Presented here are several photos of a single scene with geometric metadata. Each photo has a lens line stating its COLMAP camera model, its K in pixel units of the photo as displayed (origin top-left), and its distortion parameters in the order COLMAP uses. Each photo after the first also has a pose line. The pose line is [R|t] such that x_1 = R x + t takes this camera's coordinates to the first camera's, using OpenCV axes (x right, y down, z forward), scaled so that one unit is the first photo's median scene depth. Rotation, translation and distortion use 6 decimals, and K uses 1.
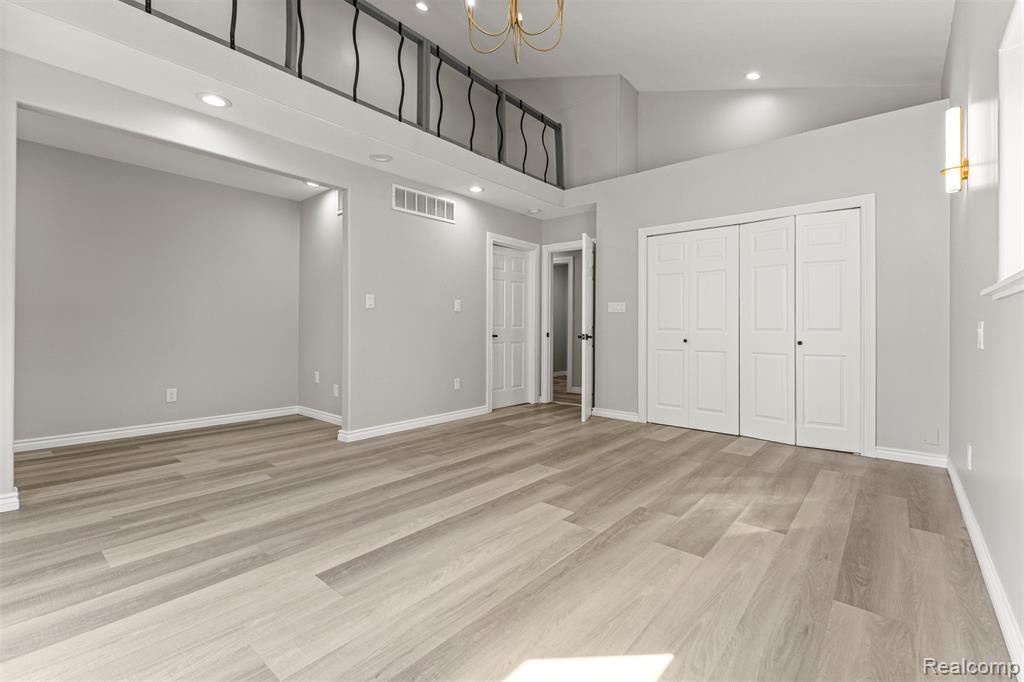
lens RADIAL K [[439.5, 0, 512.1], [0, 439.5, 337.7], [0, 0, 1]] dist [0.007838, -0.000462]
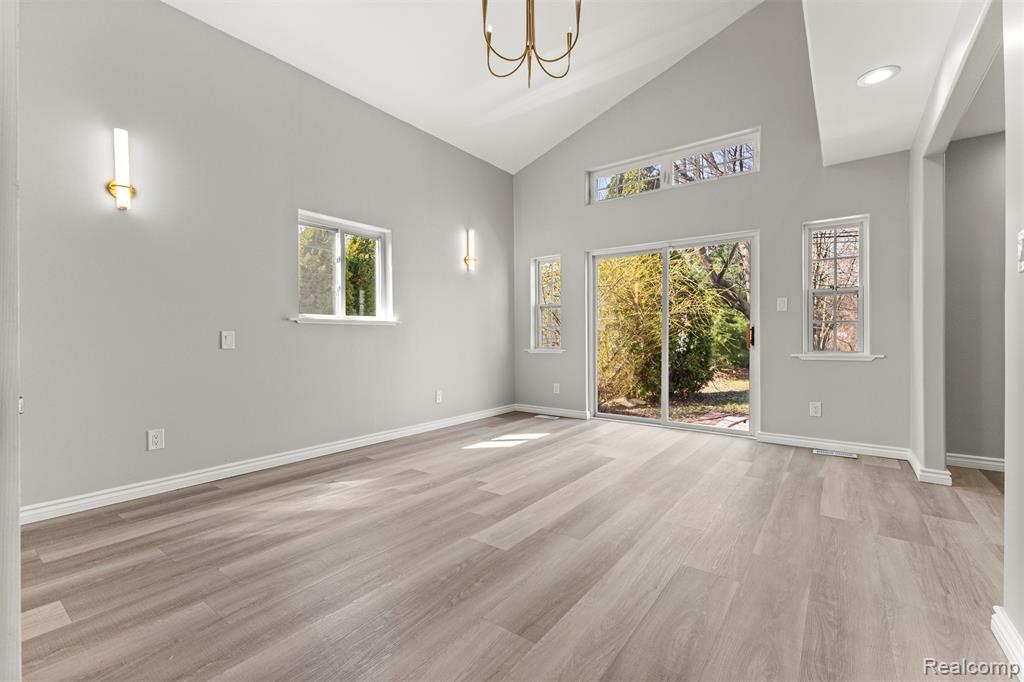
lens RADIAL K [[439.5, 0, 512.1], [0, 439.5, 337.7], [0, 0, 1]] dist [0.007838, -0.000462]
pose [[-0.998128, -0.003601, -0.061053, 0.116116], [-0.004243, 0.999937, 0.010392, -0.029005], [0.061012, 0.010632, -0.998080, 2.142795]]
